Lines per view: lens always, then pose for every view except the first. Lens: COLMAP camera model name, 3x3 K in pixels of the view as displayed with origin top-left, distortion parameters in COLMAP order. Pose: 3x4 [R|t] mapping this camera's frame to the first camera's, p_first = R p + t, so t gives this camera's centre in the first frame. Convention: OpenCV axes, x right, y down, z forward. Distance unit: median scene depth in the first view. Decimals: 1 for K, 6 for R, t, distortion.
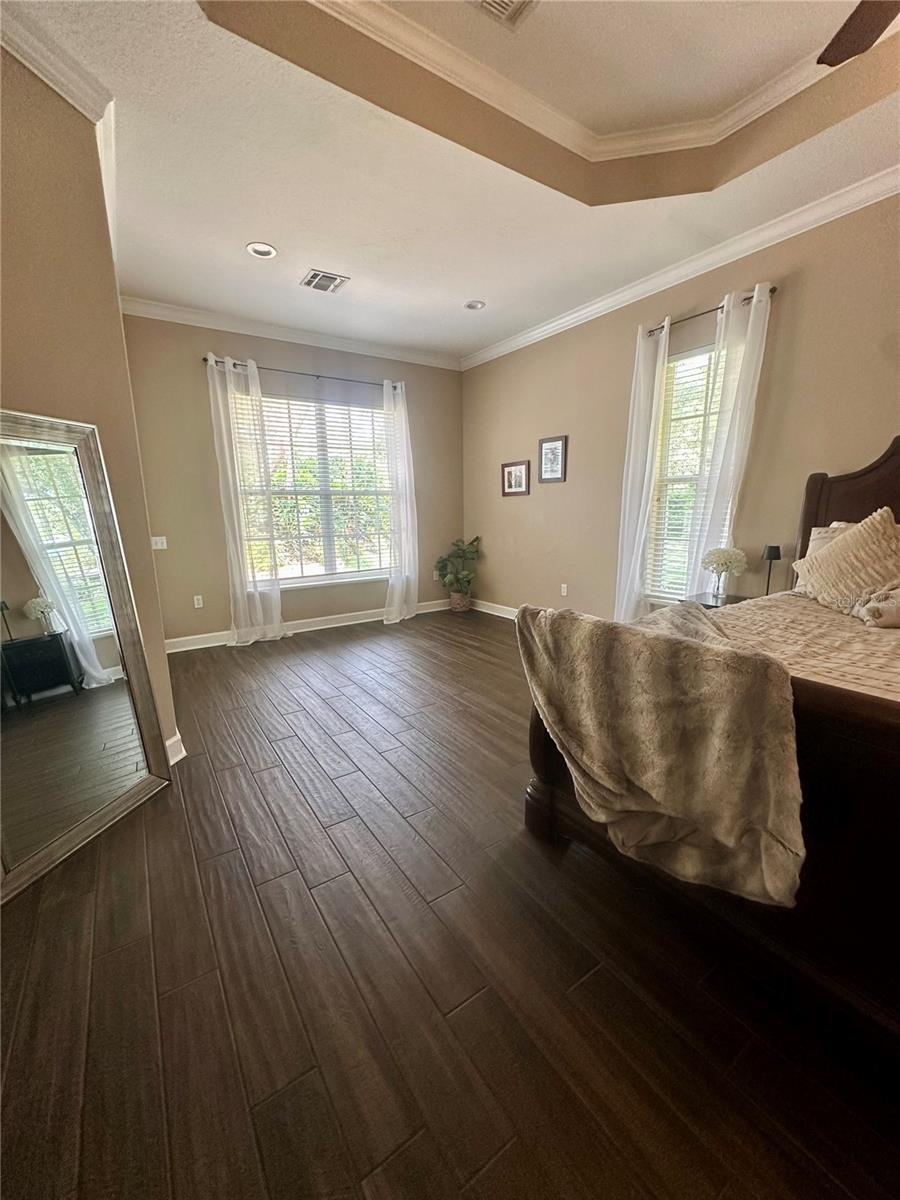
lens RADIAL K [[479.6, 0, 452.1], [0, 479.6, 600.9], [0, 0, 1]] dist [-0.002137, 0.000836]
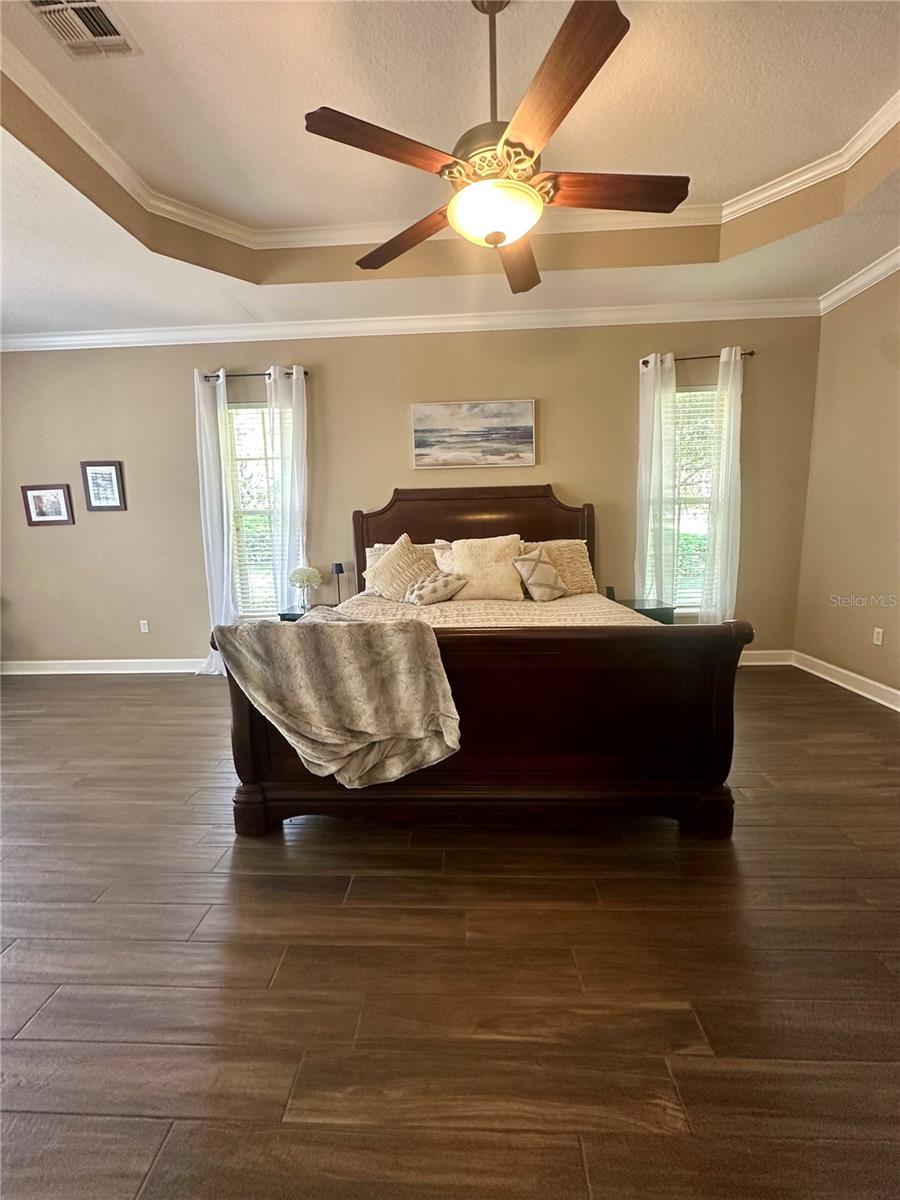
lens RADIAL K [[479.6, 0, 452.1], [0, 479.6, 600.9], [0, 0, 1]] dist [-0.002137, 0.000836]
pose [[0.595559, -0.121080, 0.794135, -0.349602], [0.168896, 0.985352, 0.023571, 0.017390], [-0.785356, 0.120089, 0.607285, -0.078693]]
